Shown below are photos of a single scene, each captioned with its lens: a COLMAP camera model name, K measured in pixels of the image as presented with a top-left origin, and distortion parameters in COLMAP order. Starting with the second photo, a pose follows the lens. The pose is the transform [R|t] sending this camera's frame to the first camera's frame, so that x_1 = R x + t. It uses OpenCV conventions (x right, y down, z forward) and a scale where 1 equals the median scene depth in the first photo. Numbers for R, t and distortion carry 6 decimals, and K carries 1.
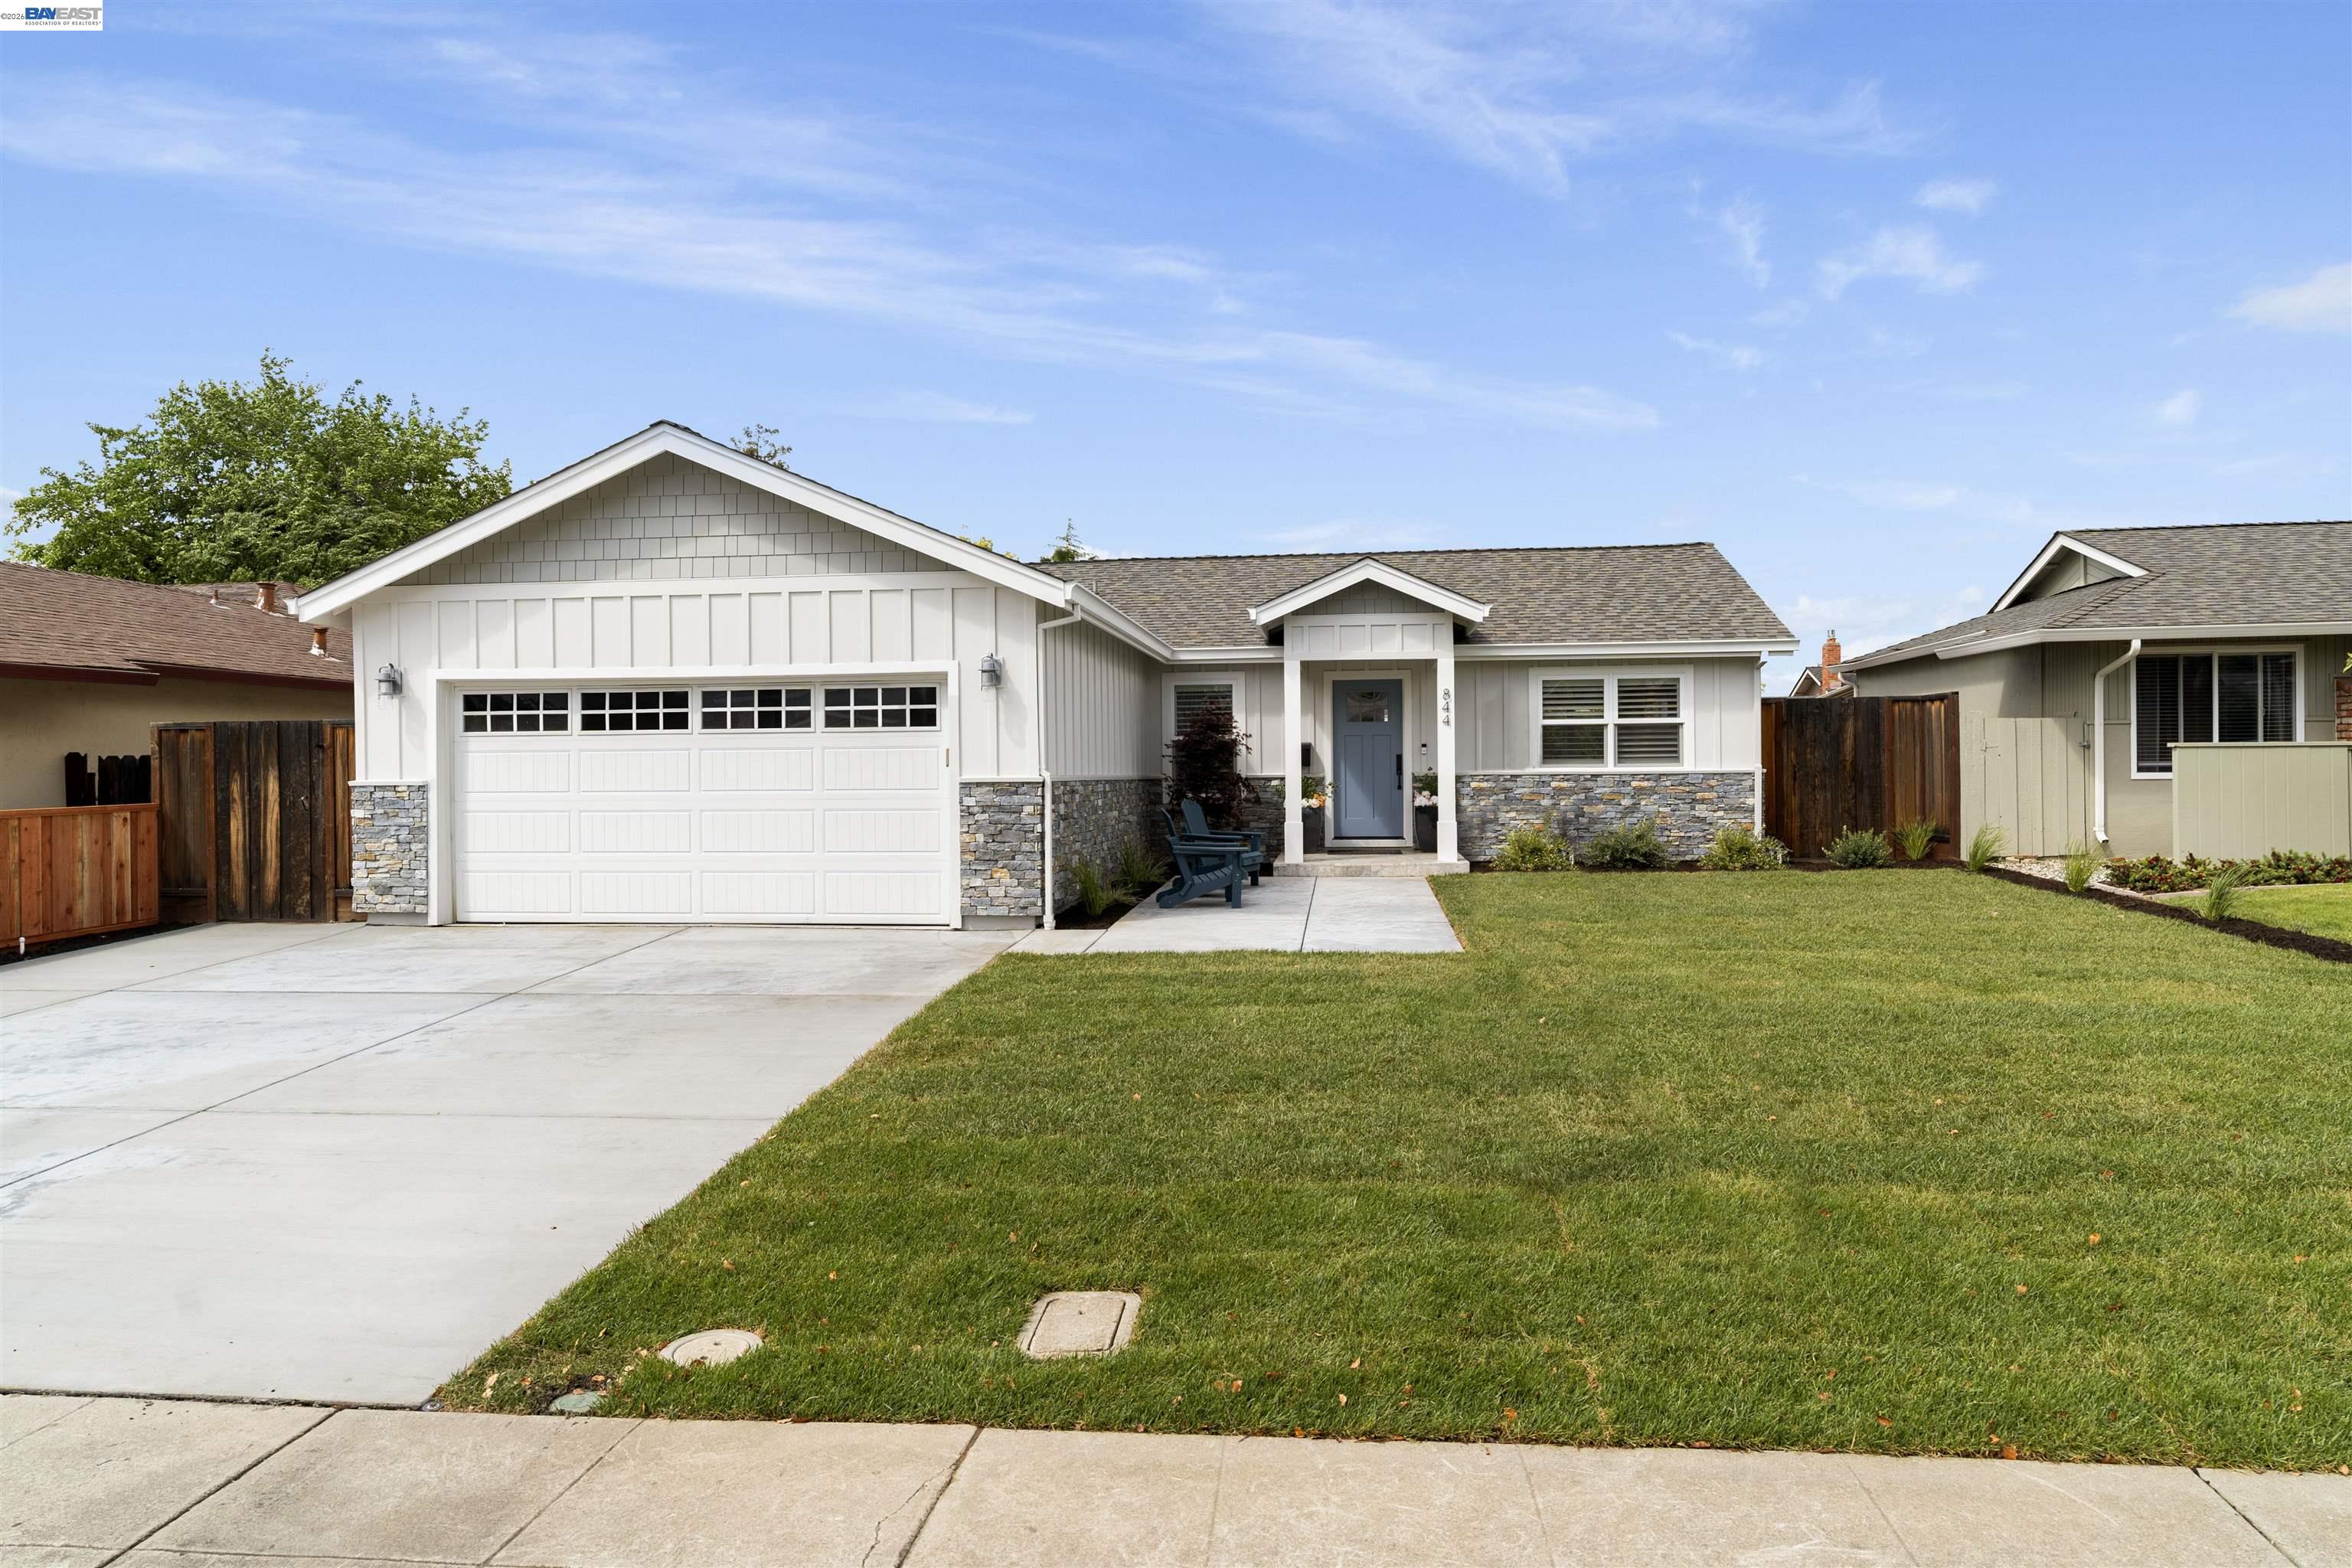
lens RADIAL K [[1496.7, 0, 1176.0], [0, 1496.7, 784.0], [0, 0, 1]] dist [-0.002996, 0.001698]
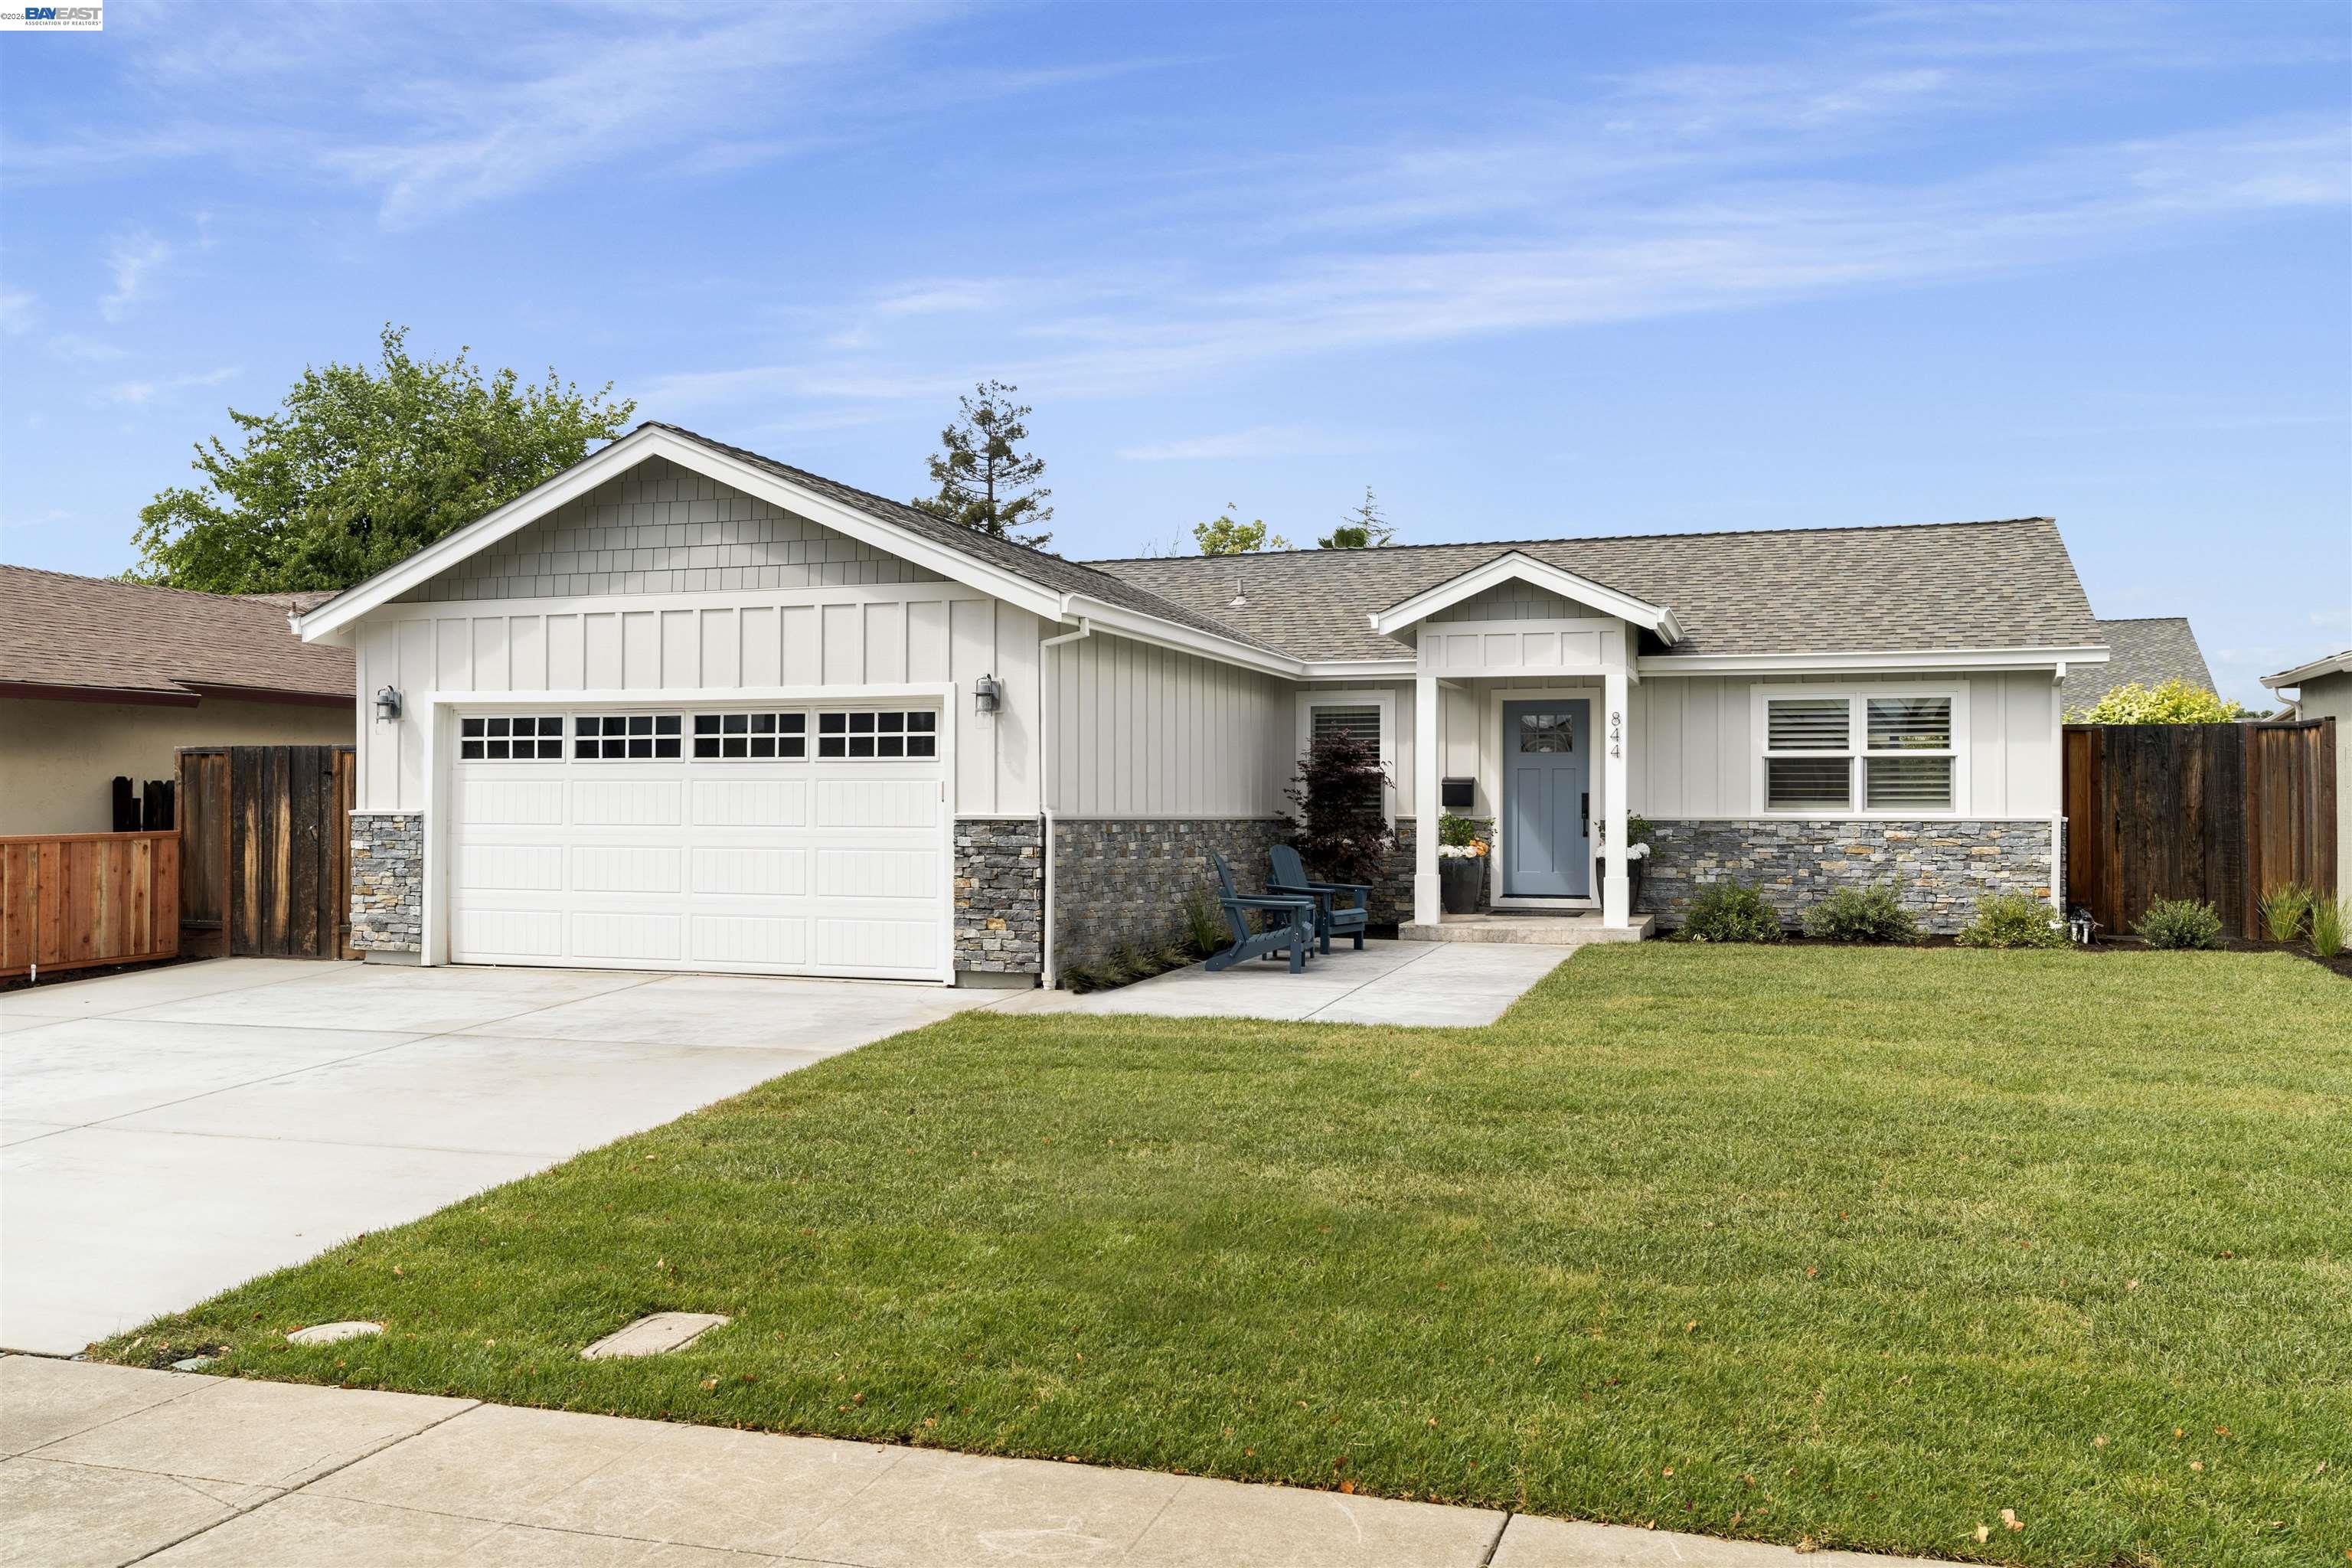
lens RADIAL K [[1961.0, 0, 1174.7], [0, 1961.0, 796.5], [0, 0, 1]] dist [0.008613, -0.009660]
pose [[0.977695, 0.010578, -0.209765, 0.214370], [-0.013717, 0.999815, -0.013517, -0.000898], [0.209583, 0.016093, 0.977658, -0.100974]]
